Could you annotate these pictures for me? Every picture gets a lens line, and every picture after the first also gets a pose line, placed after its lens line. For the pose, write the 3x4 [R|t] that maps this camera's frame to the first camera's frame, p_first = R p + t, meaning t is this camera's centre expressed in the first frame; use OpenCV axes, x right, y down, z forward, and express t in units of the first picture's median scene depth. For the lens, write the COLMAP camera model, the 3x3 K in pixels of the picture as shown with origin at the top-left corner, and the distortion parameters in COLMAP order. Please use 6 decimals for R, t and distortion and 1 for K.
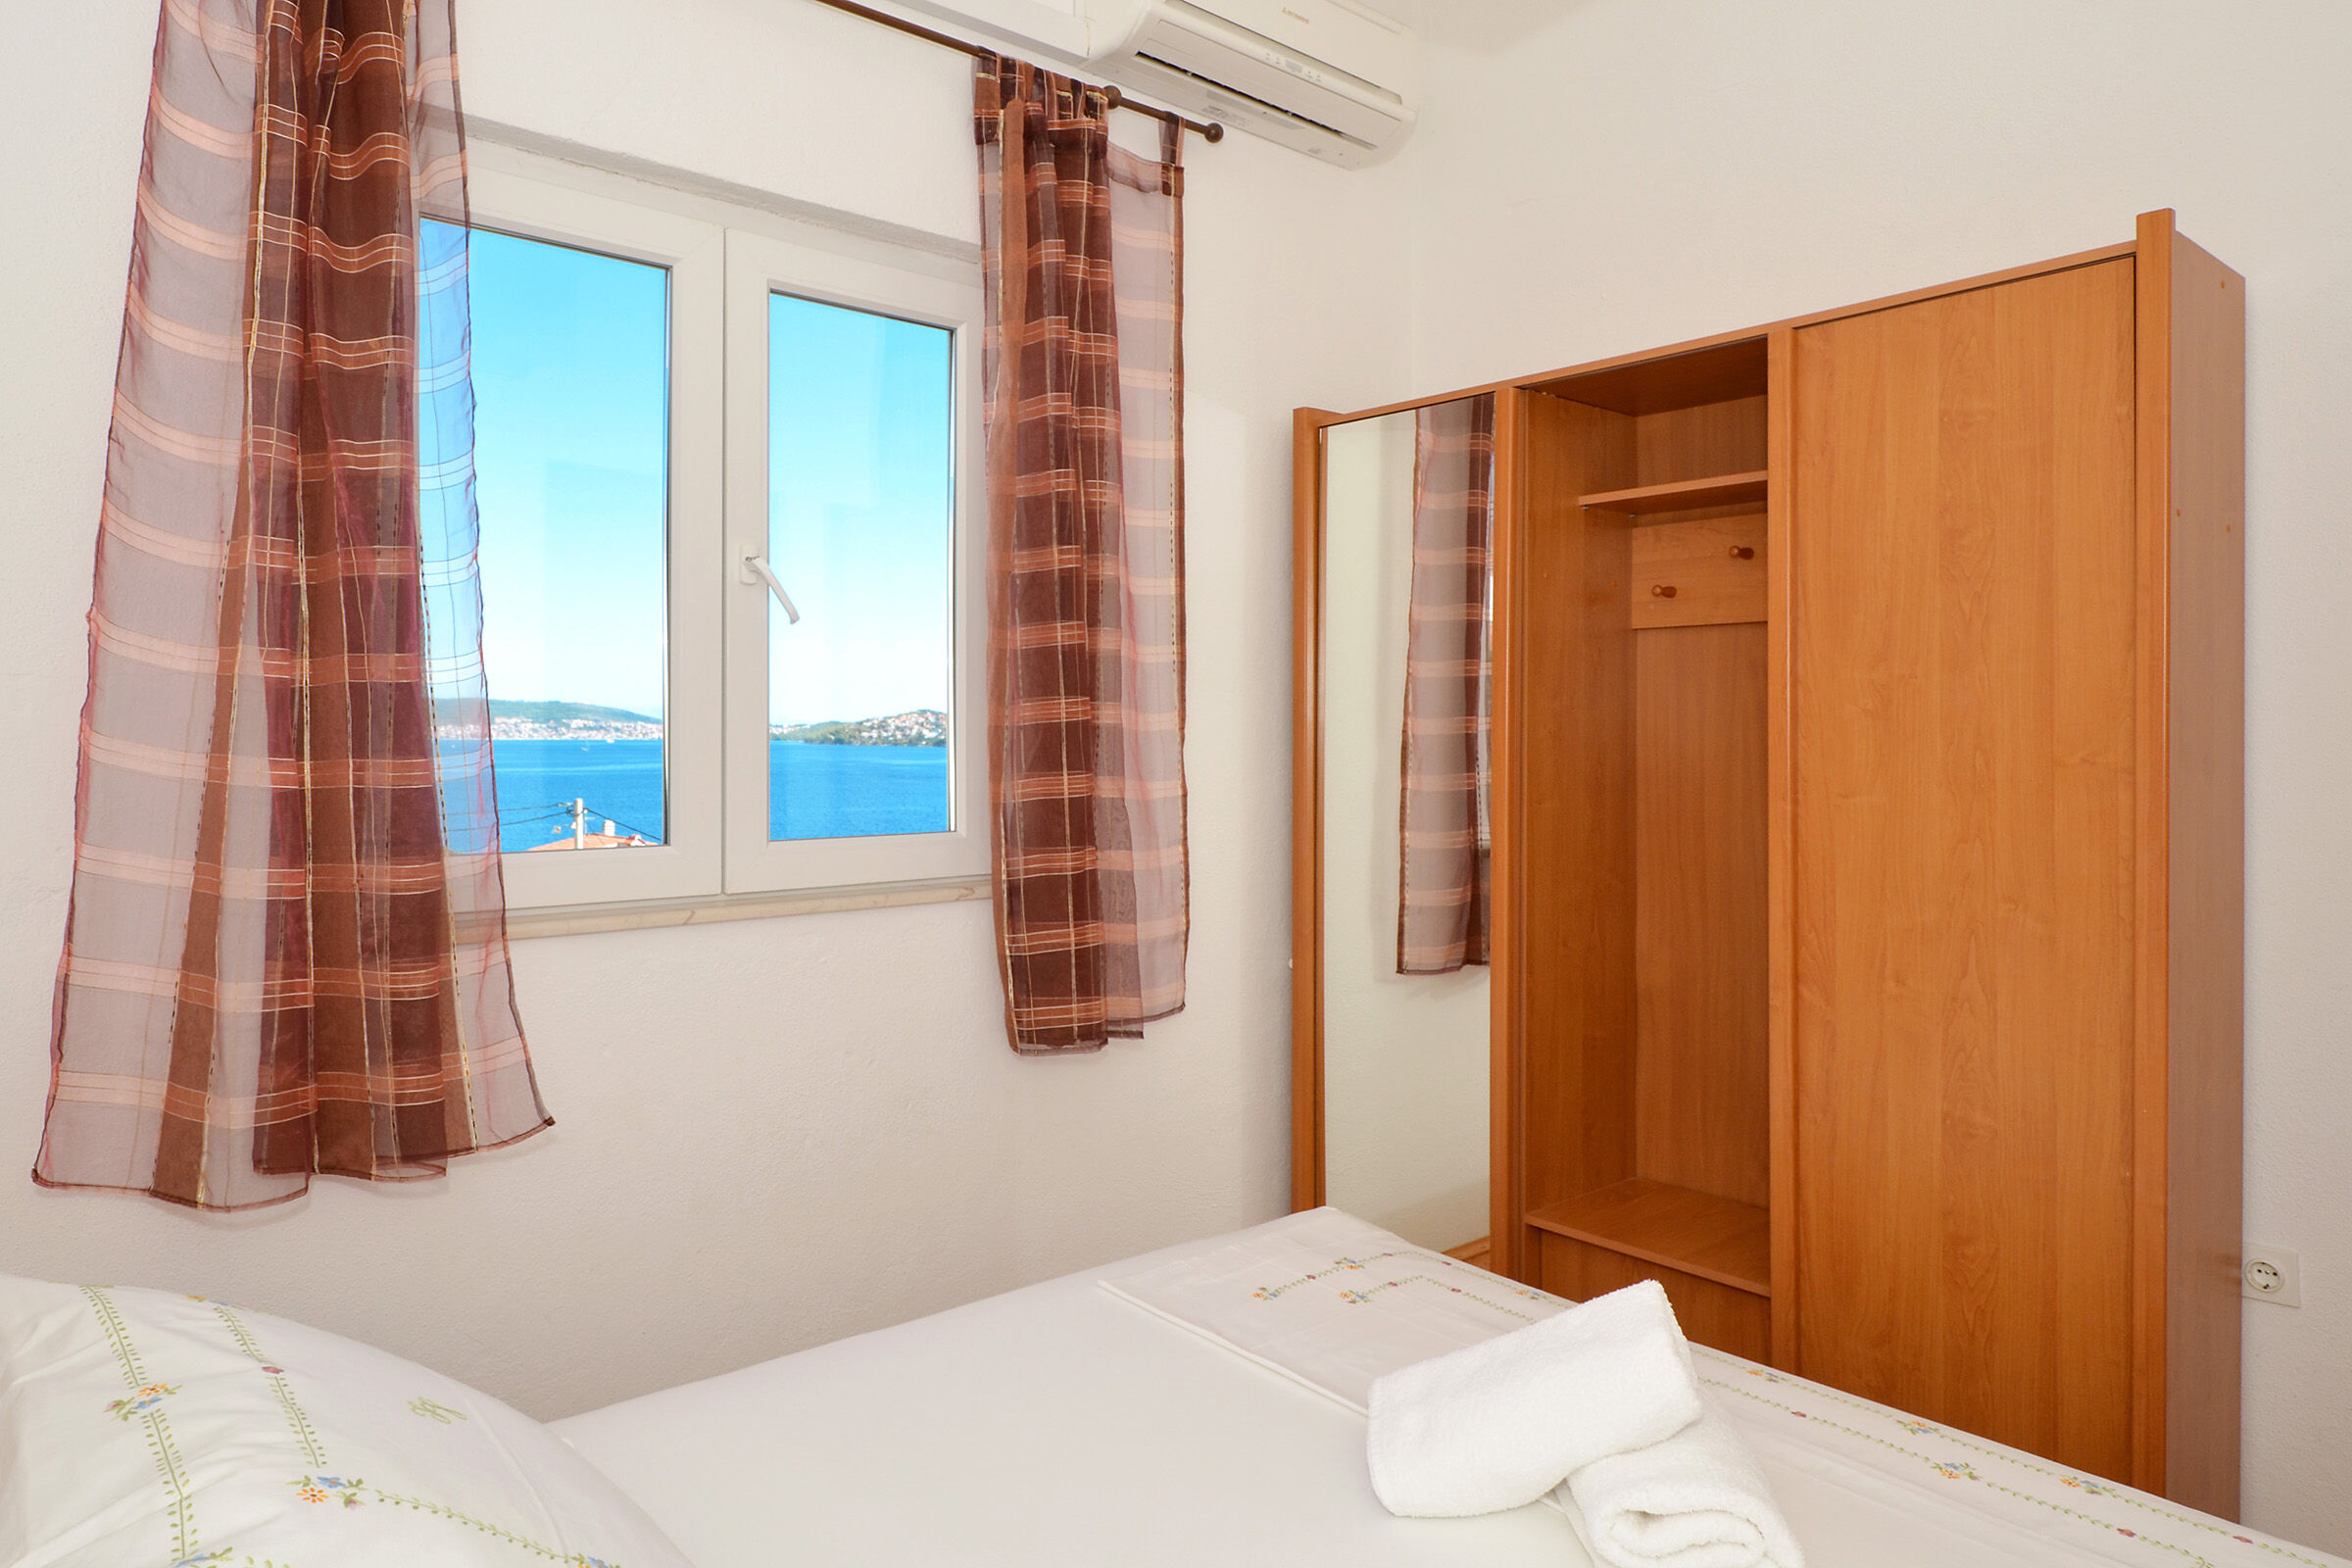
lens RADIAL K [[1510.5, 0, 1178.8], [0, 1510.5, 759.8], [0, 0, 1]] dist [0.004048, 0.061766]
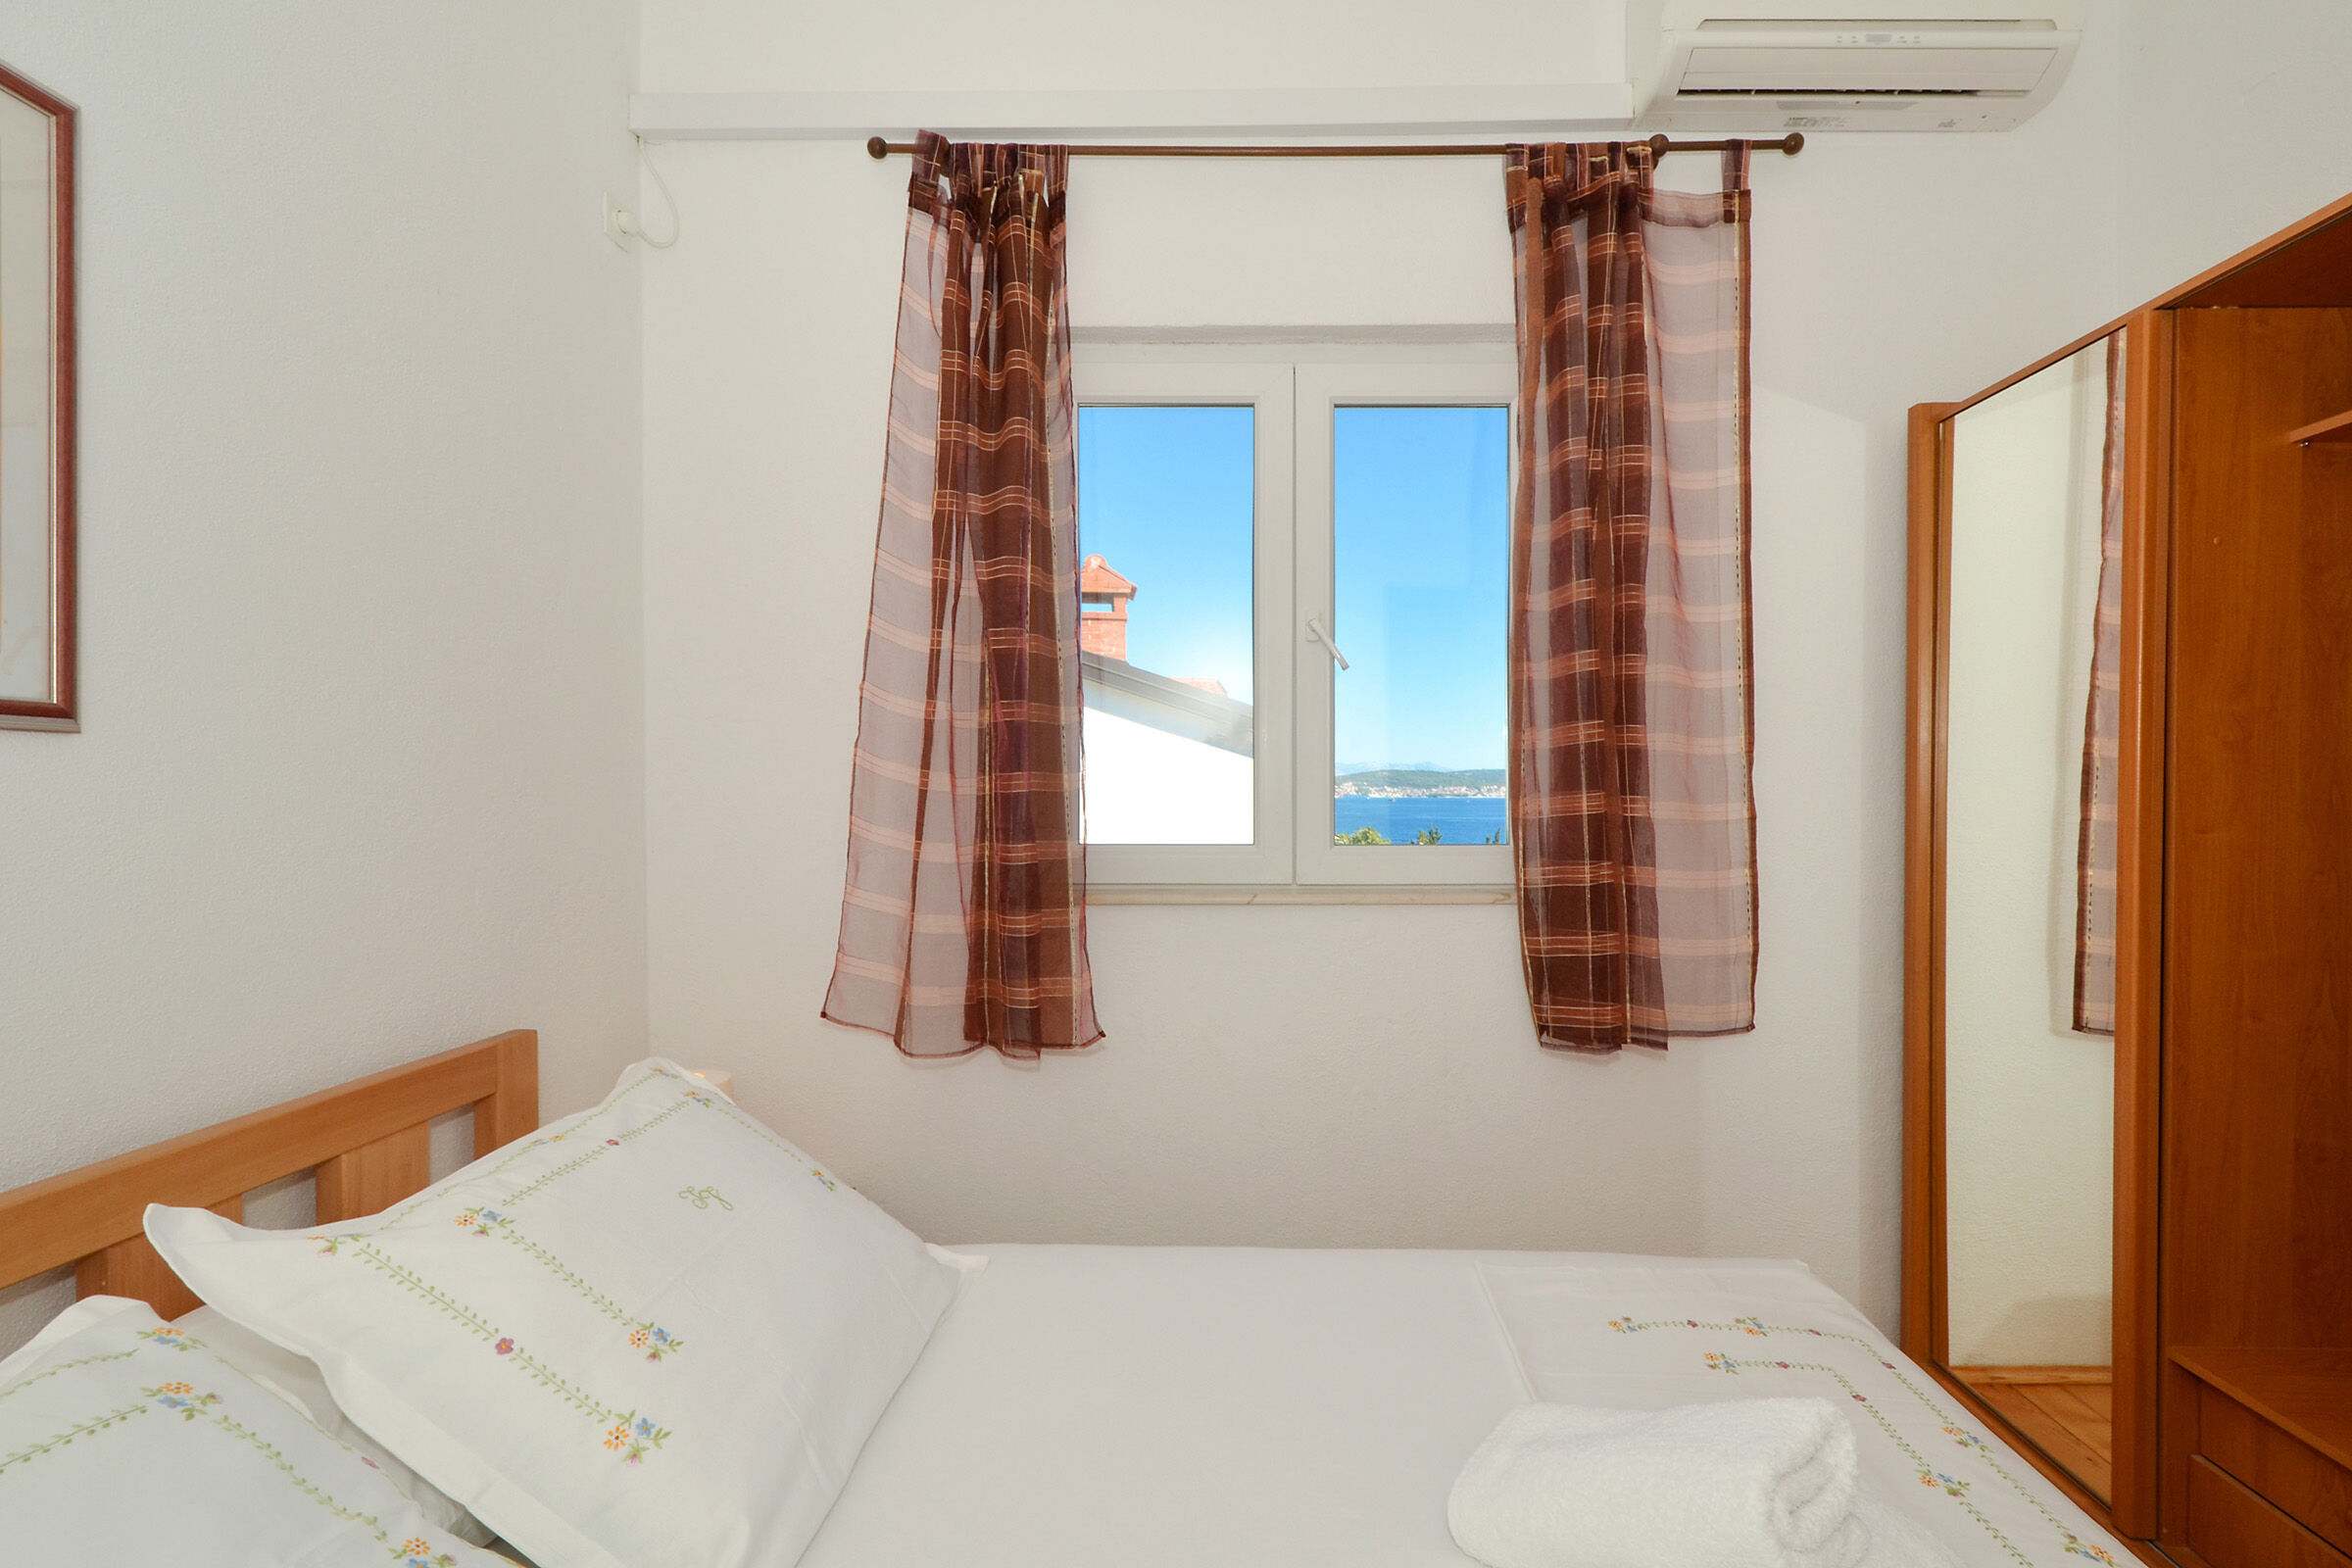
lens RADIAL K [[1094.9, 0, 1235.8], [0, 1094.9, 816.6], [0, 0, 1]] dist [0.020636, -0.010397]
pose [[0.749004, 0.012841, -0.662441, 0.246698], [-0.011108, 0.999915, 0.006824, 0.022560], [0.662472, 0.002247, 0.749083, 0.238722]]
